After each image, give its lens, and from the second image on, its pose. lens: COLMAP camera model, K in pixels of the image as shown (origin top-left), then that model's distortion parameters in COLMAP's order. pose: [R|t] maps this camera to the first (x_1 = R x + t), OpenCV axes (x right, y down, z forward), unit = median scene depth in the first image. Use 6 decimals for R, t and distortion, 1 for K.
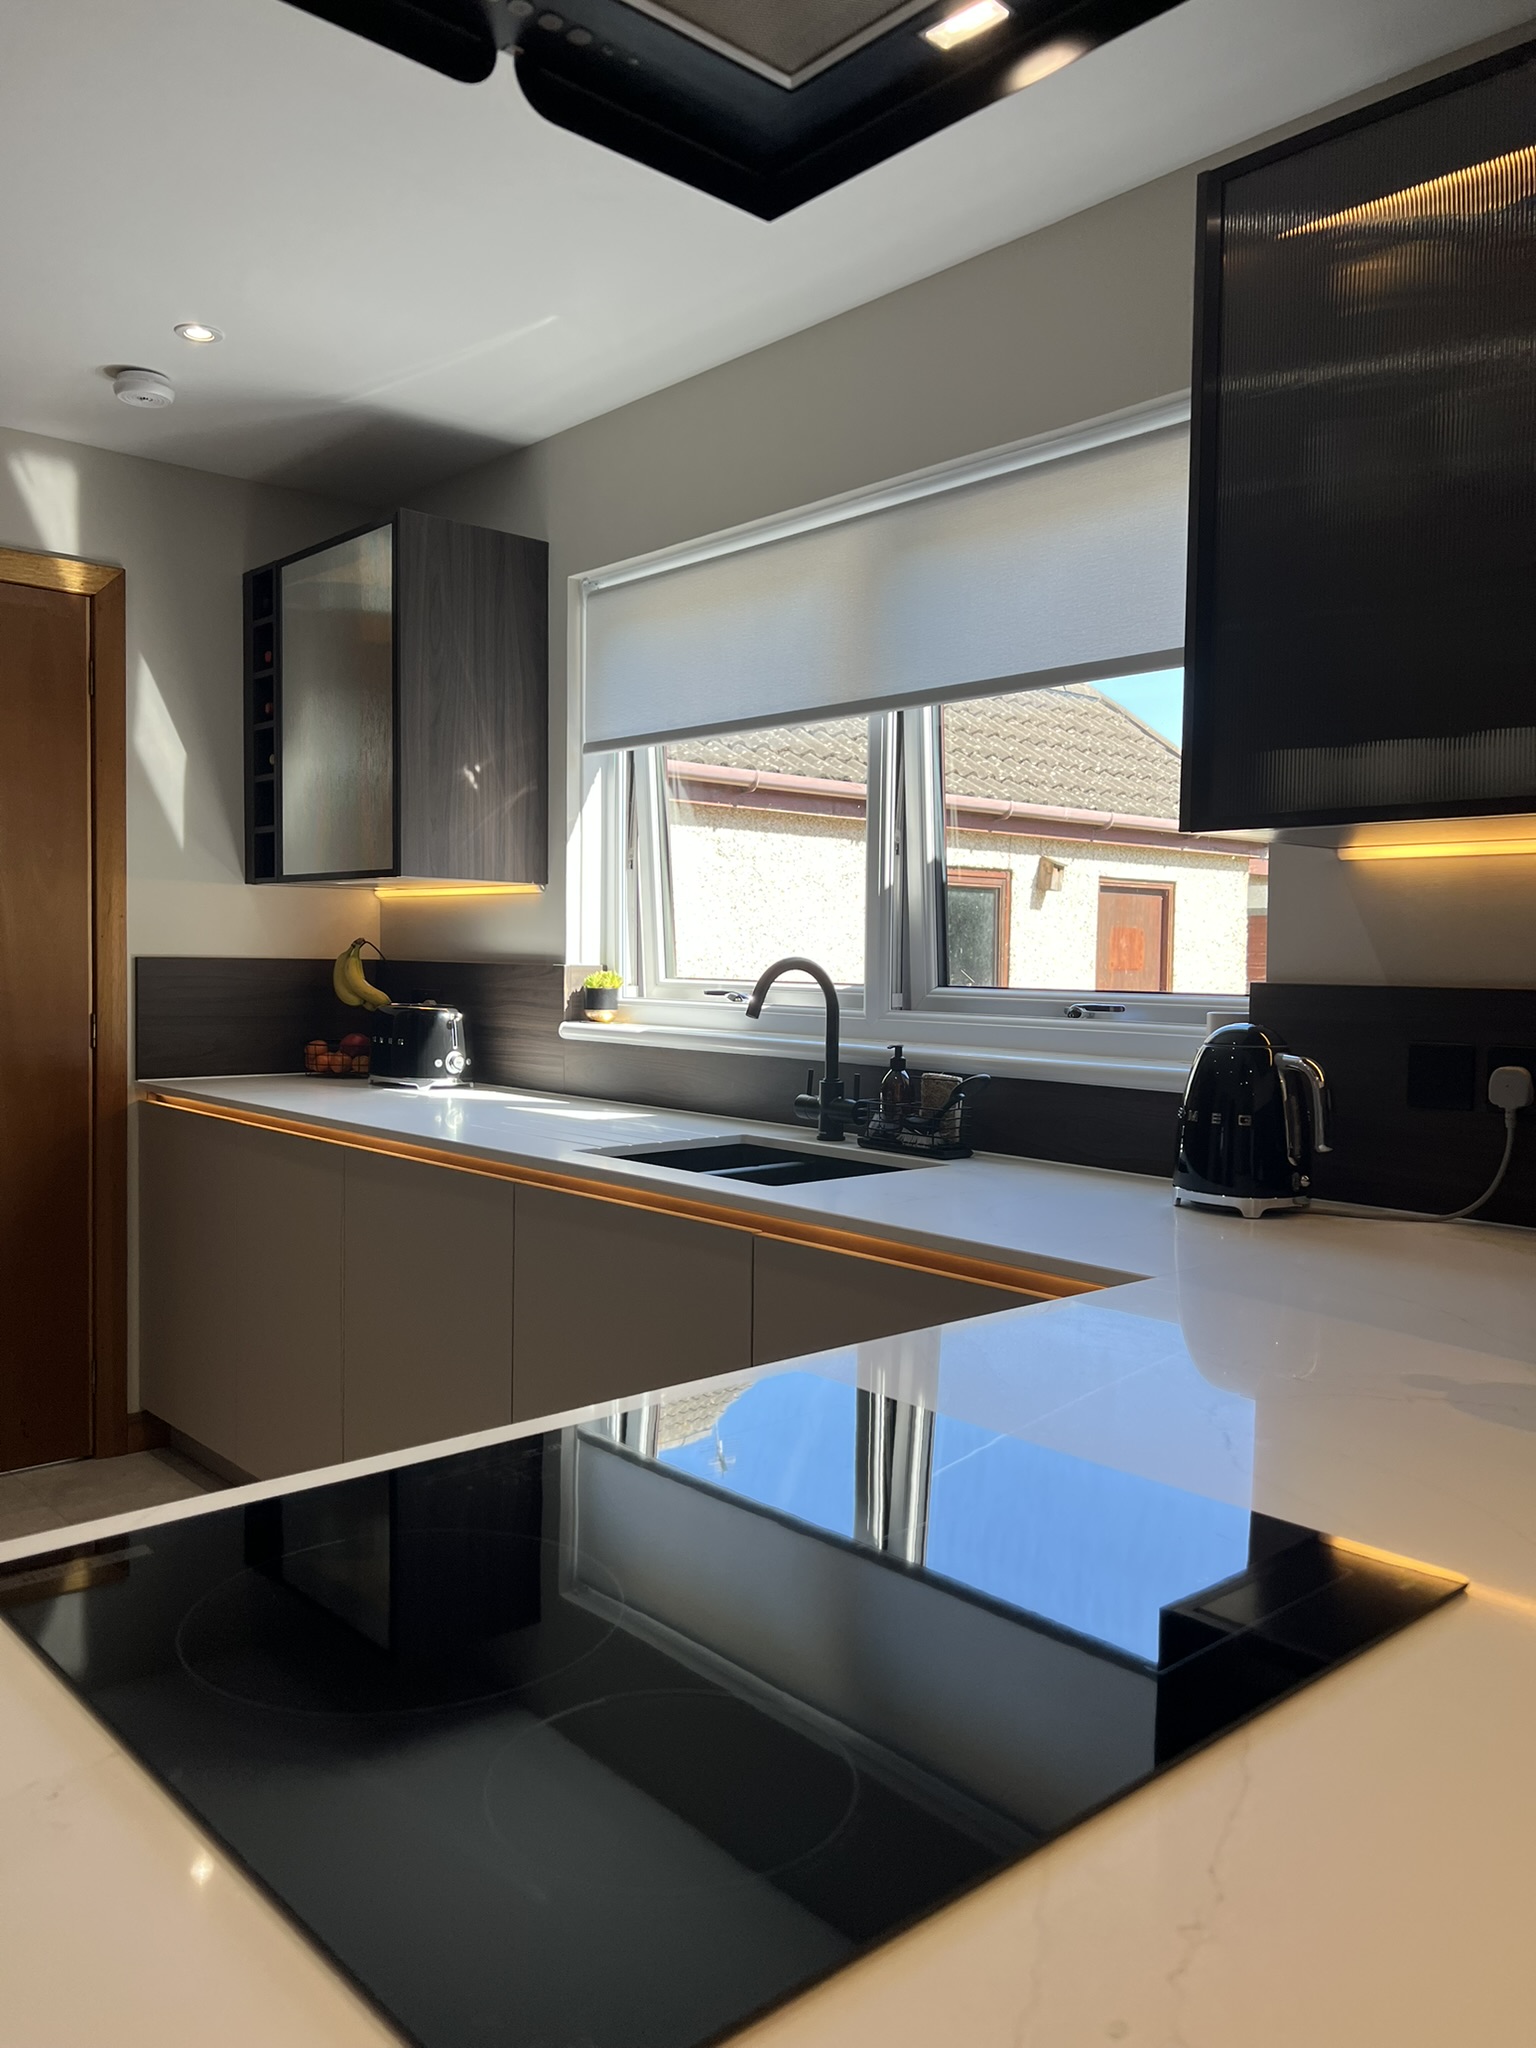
lens RADIAL K [[1528.1, 0, 787.7], [0, 1528.1, 1017.9], [0, 0, 1]] dist [0.055712, -0.067200]
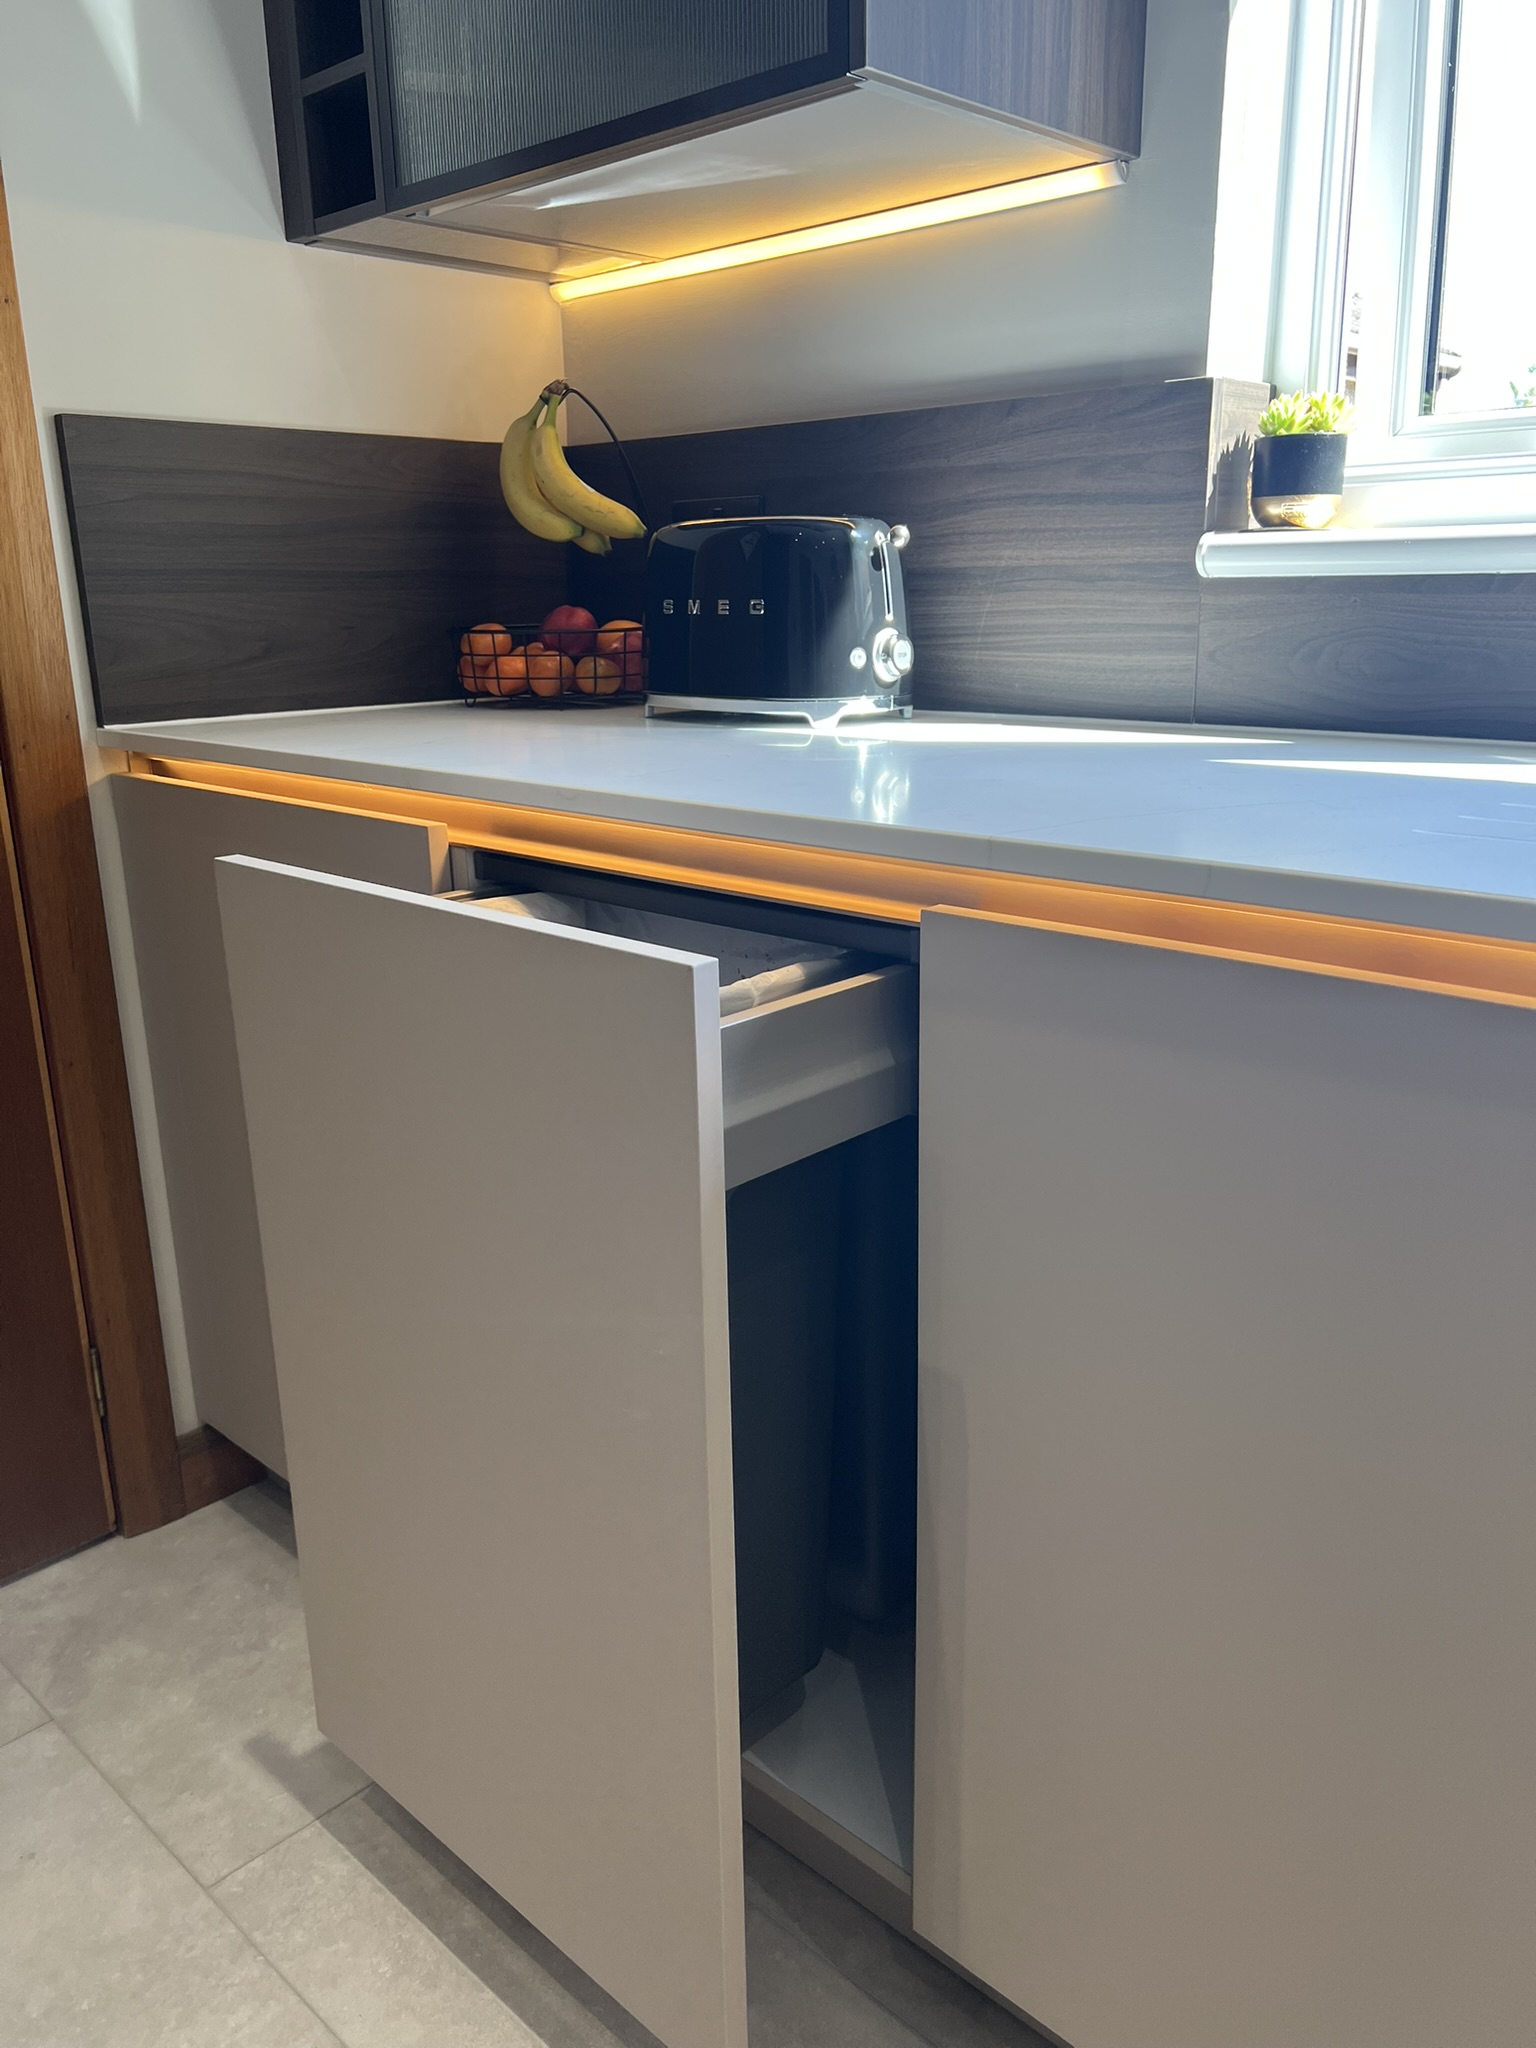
lens RADIAL K [[1528.1, 0, 764.6], [0, 1528.1, 1010.8], [0, 0, 1]] dist [0.055712, -0.067200]
pose [[0.997220, -0.049254, 0.055919, -0.278123], [0.034916, 0.971781, 0.233286, 0.024696], [-0.065831, -0.230685, 0.970799, 0.579465]]
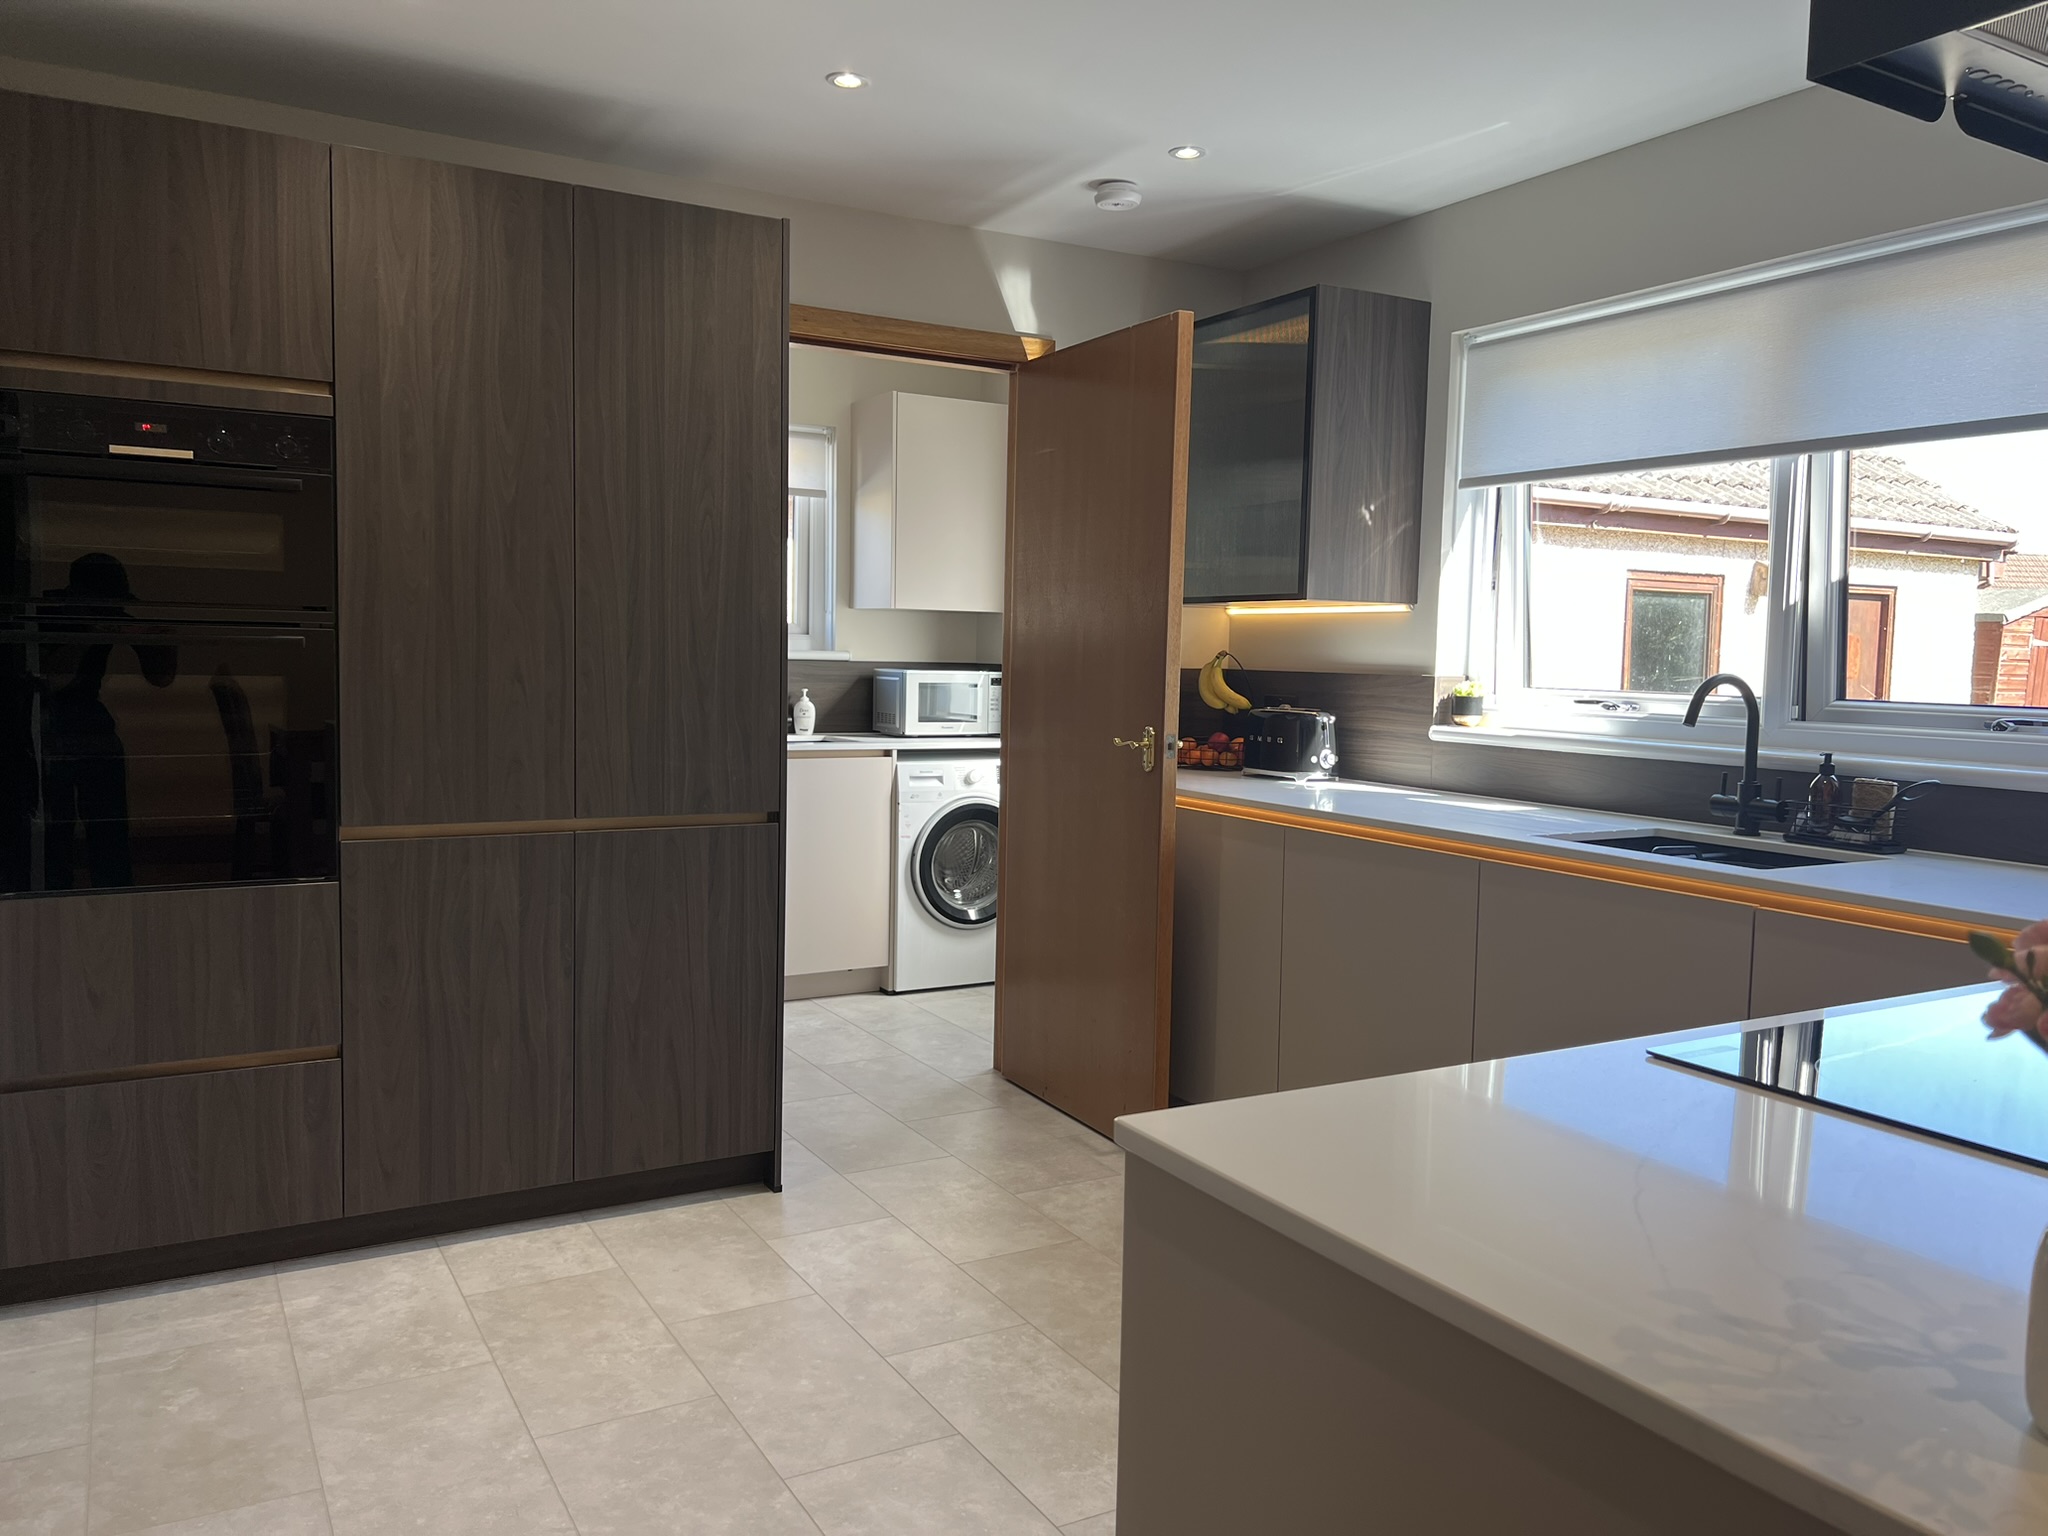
lens RADIAL K [[1528.1, 0, 1034.4], [0, 1528.1, 771.1], [0, 0, 1]] dist [0.055712, -0.067200]
pose [[0.976742, 0.023436, -0.213131, -0.186243], [-0.015856, 0.999182, 0.037208, -0.001459], [0.213829, -0.032963, 0.976315, -0.178116]]
